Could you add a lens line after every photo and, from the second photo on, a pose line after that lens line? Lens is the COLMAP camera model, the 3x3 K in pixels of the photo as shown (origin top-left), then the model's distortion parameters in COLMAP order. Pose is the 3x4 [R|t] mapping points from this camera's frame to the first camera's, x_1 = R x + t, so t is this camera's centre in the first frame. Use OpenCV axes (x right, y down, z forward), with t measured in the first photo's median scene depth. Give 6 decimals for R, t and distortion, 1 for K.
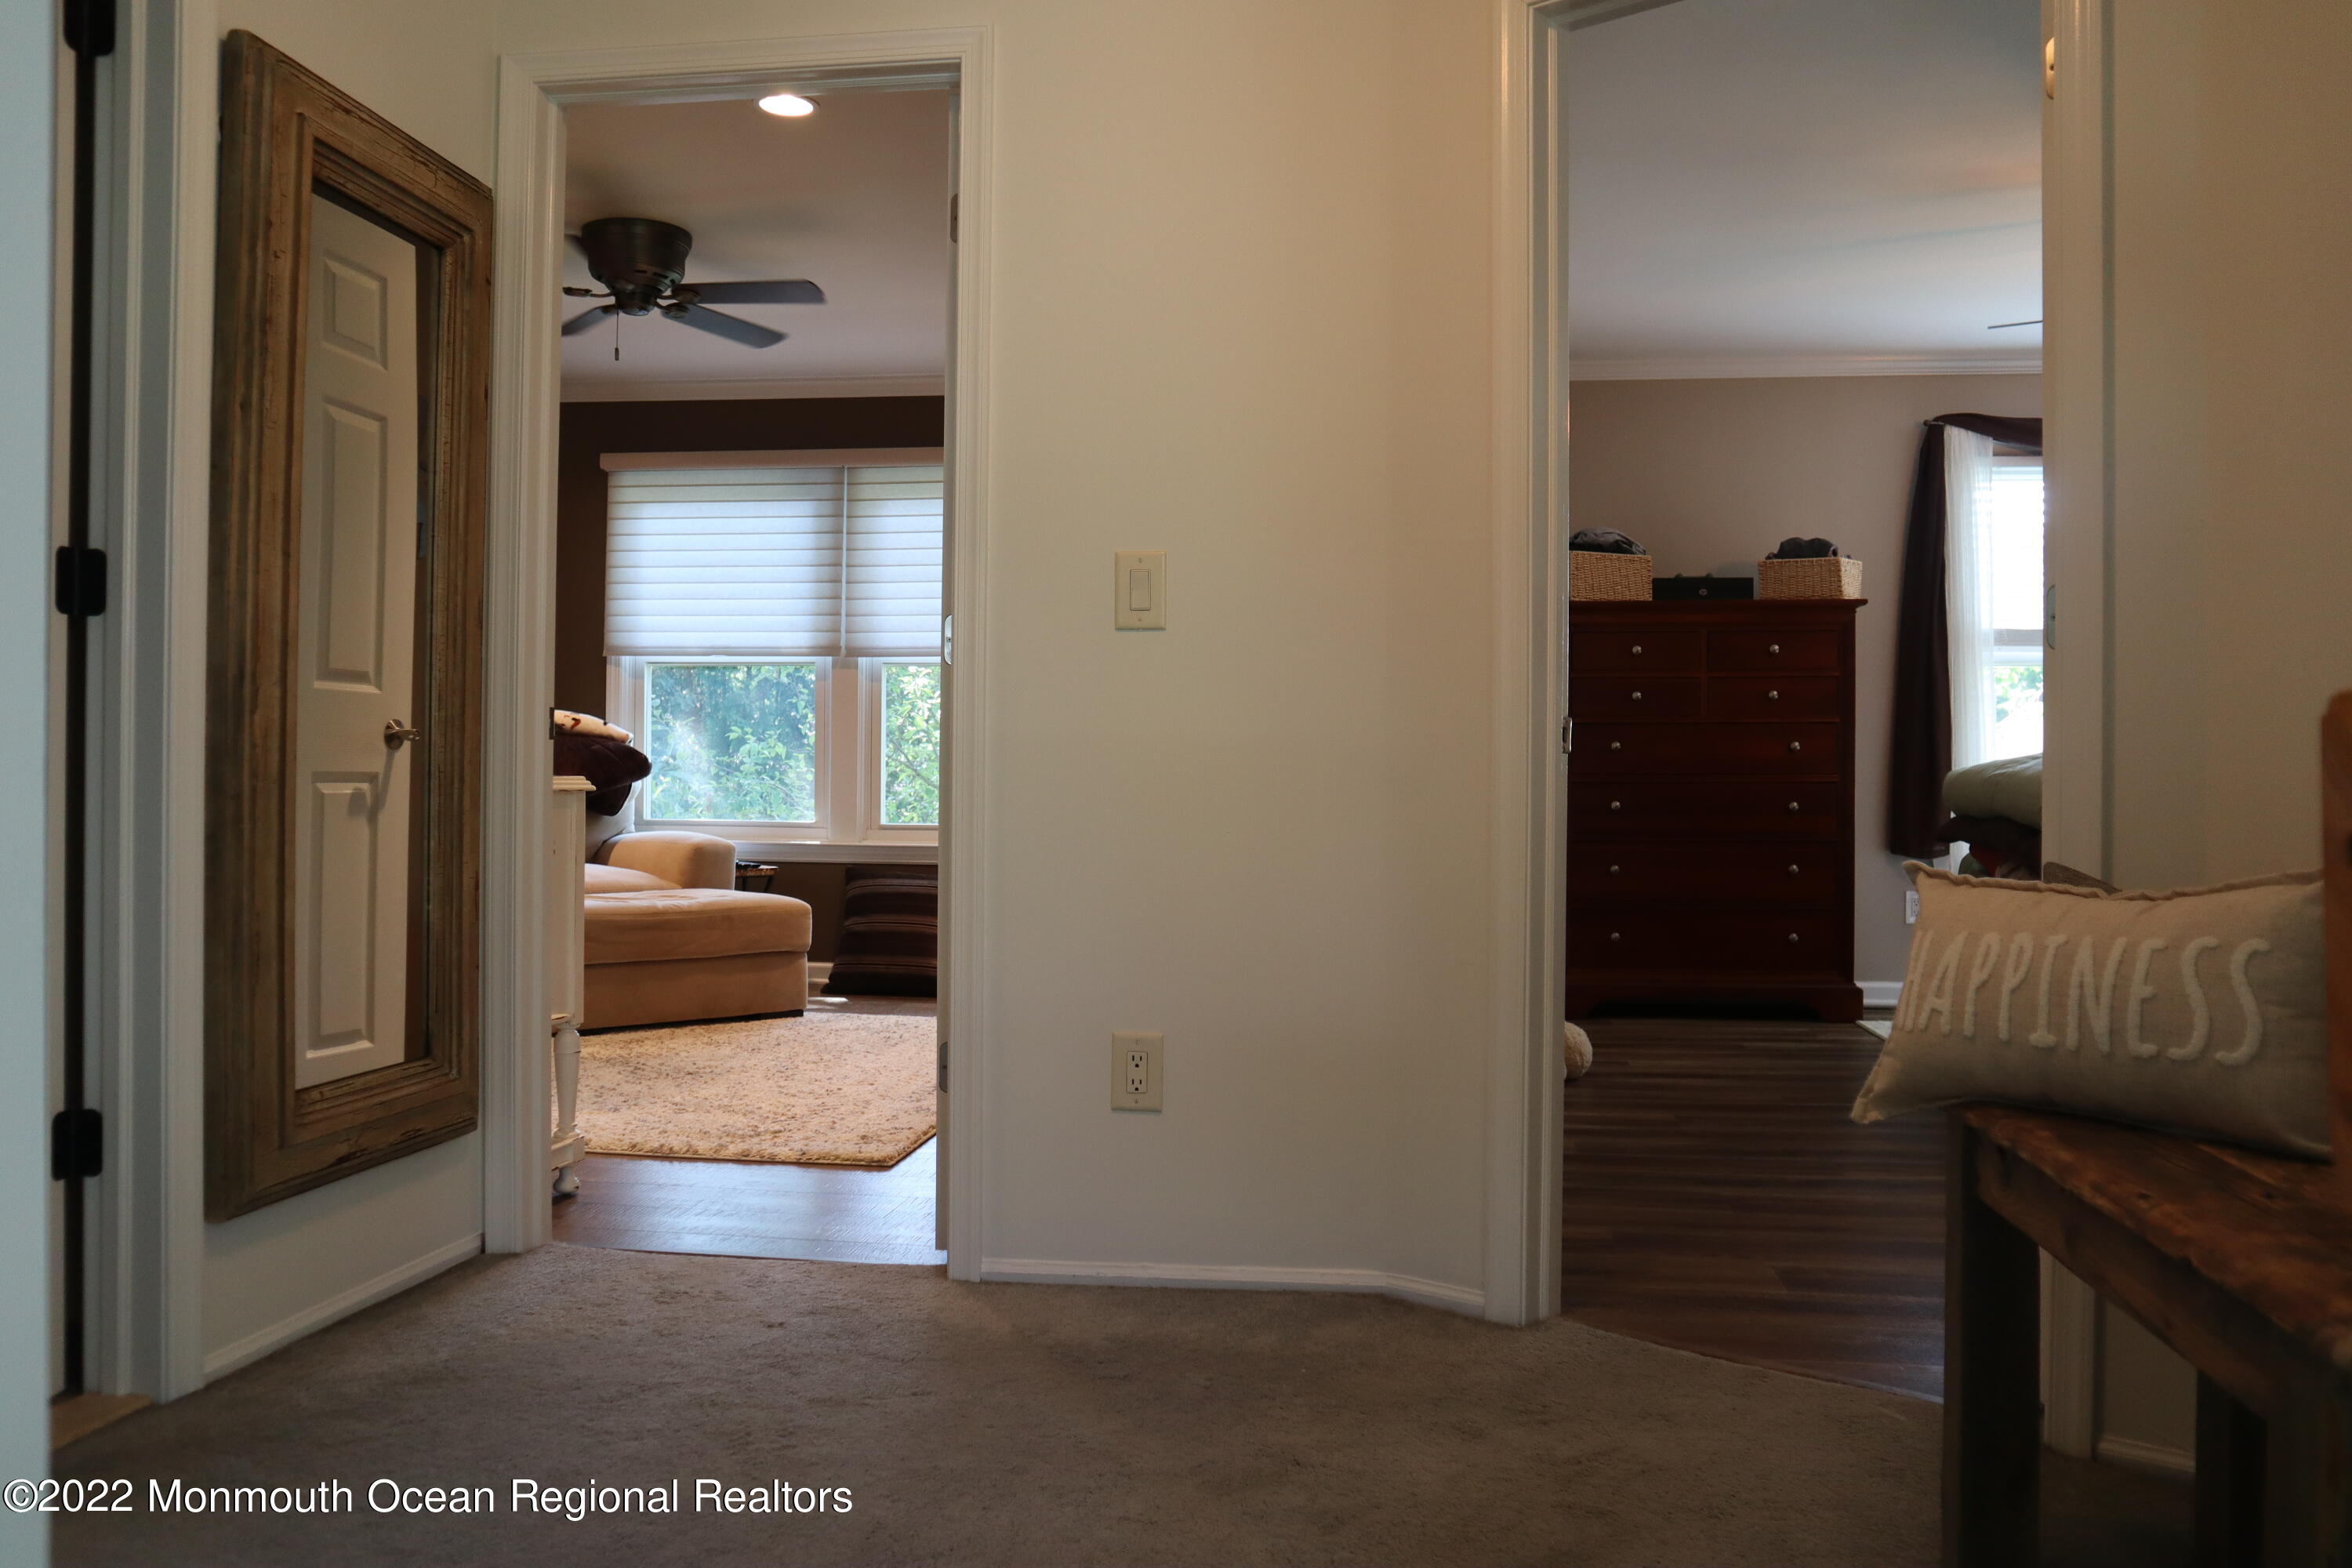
lens RADIAL K [[1831.6, 0, 1174.3], [0, 1831.6, 773.2], [0, 0, 1]] dist [-0.089730, 0.074778]
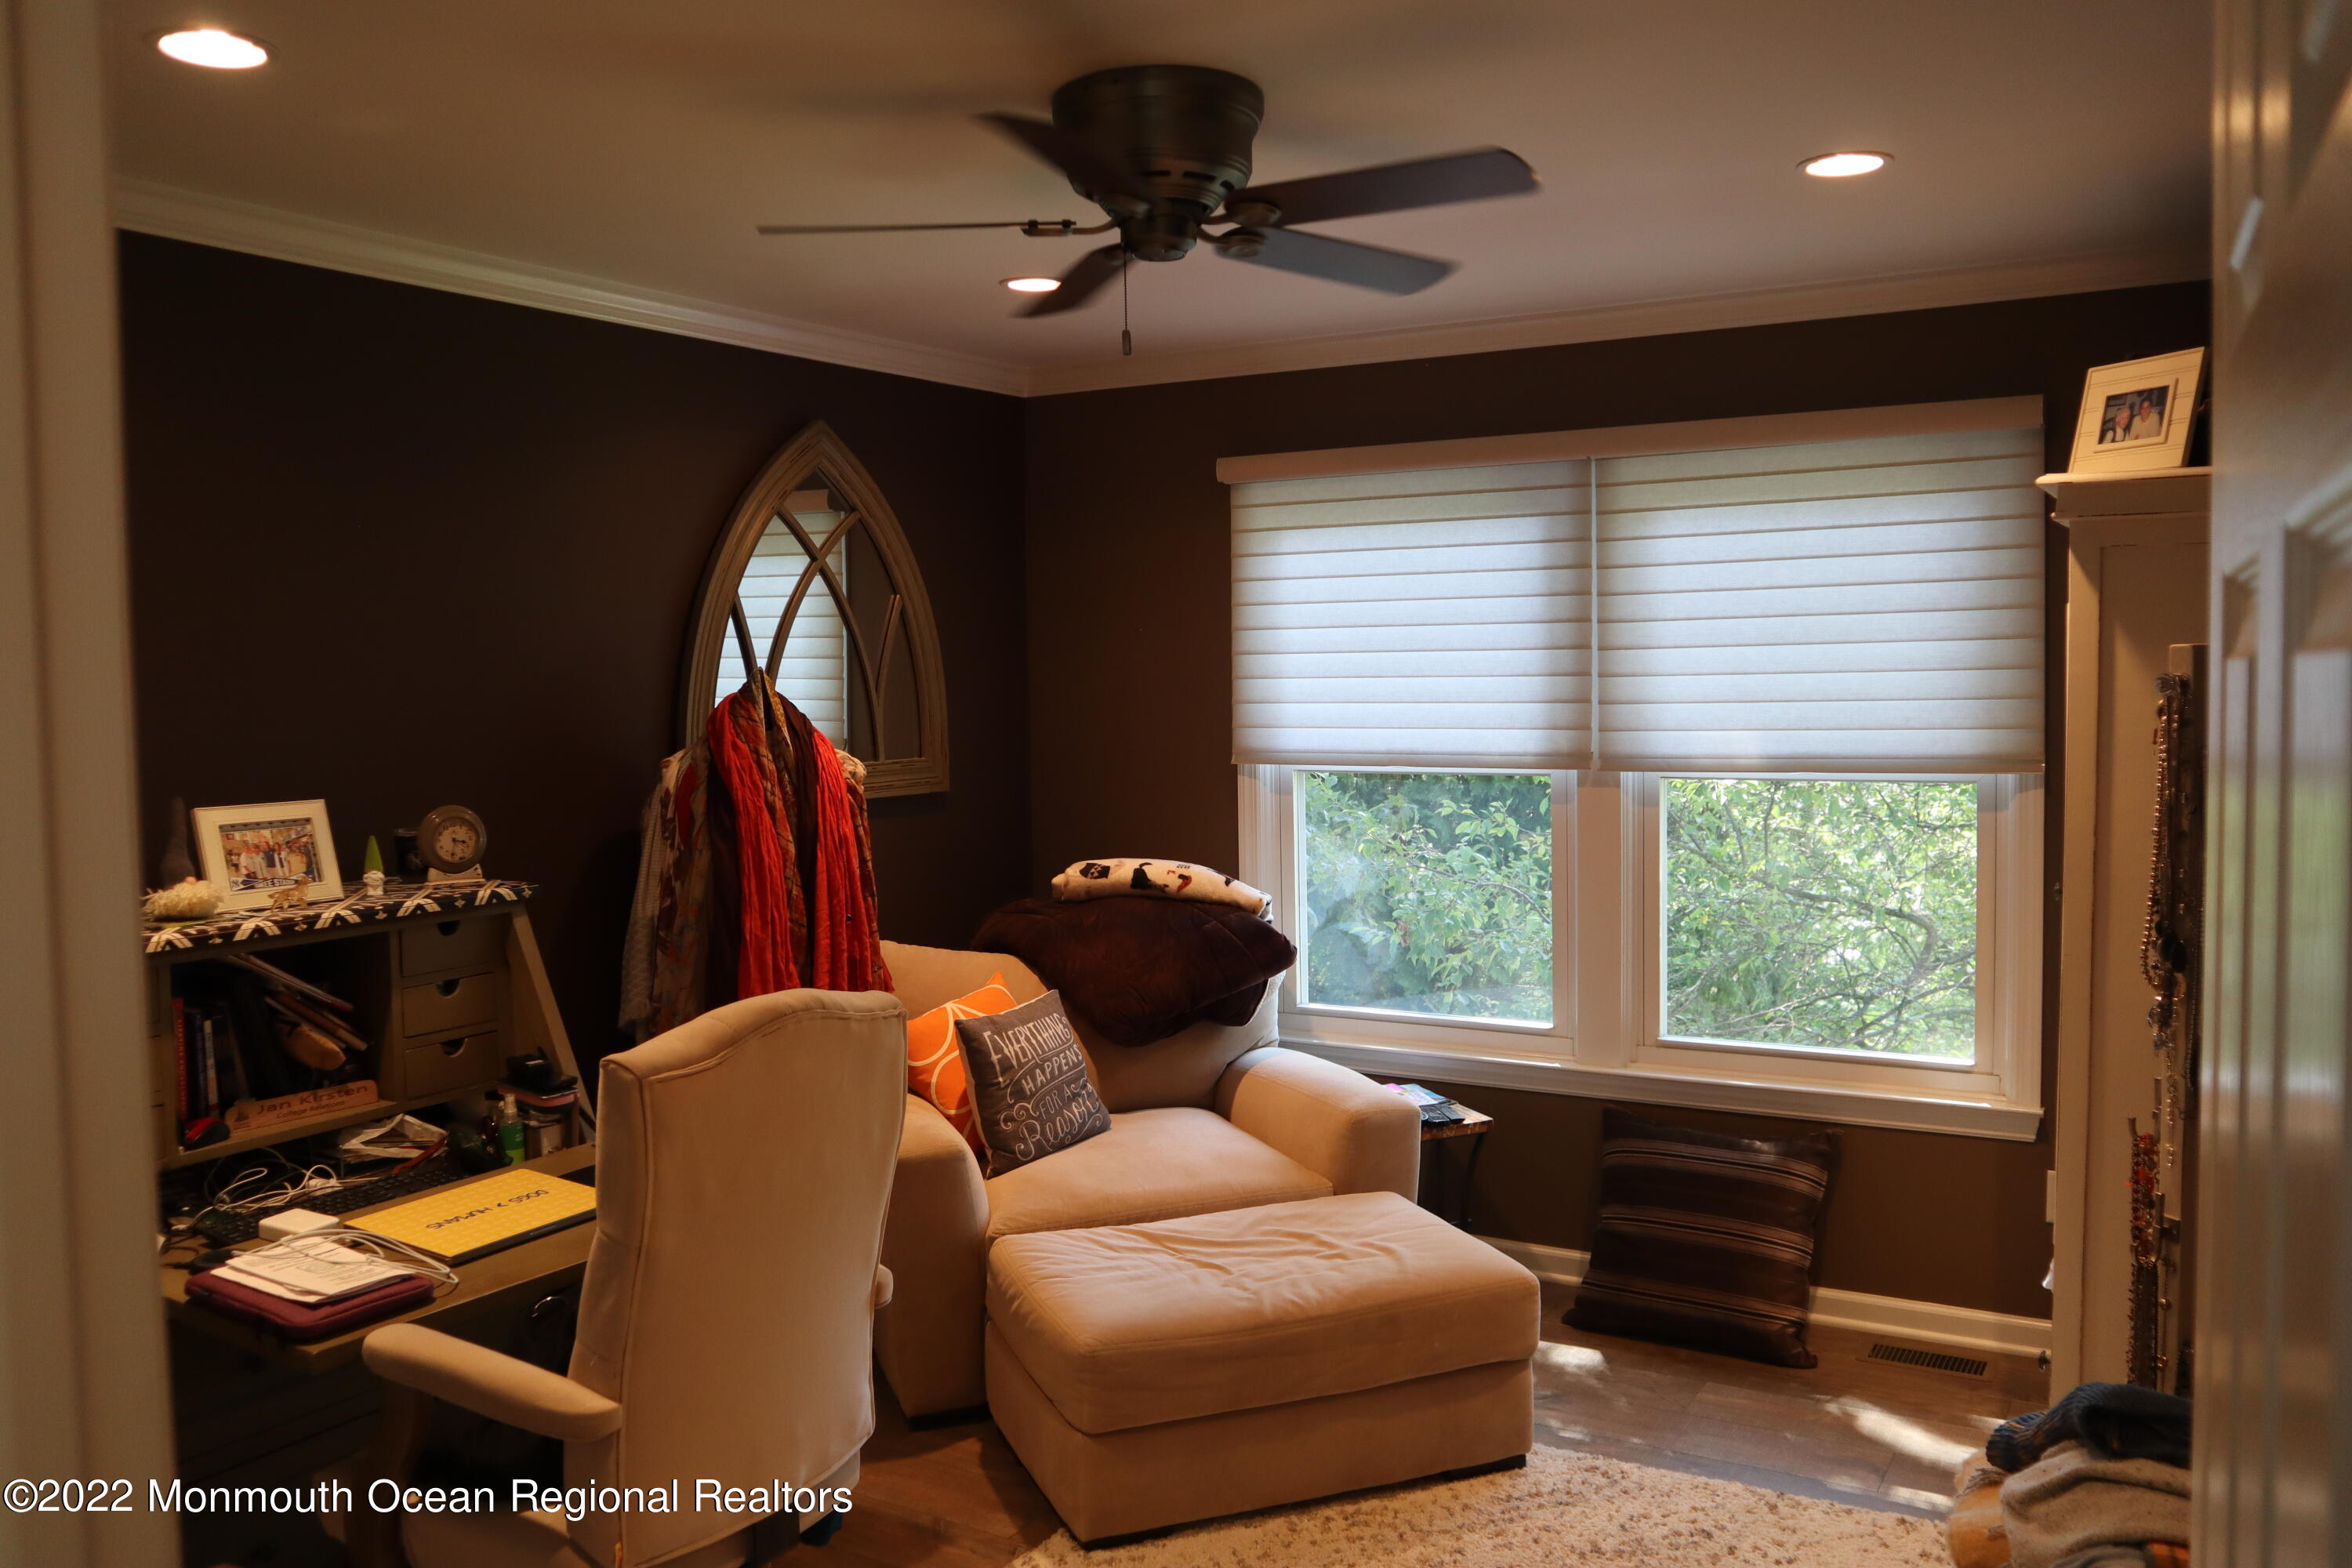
lens RADIAL K [[1831.6, 0, 1183.9], [0, 1831.6, 781.2], [0, 0, 1]] dist [-0.089730, 0.074778]
pose [[0.918471, -0.000840, -0.395487, -0.066084], [0.026559, 0.997871, 0.059561, -0.100551], [0.394596, -0.065209, 0.916538, 0.383522]]
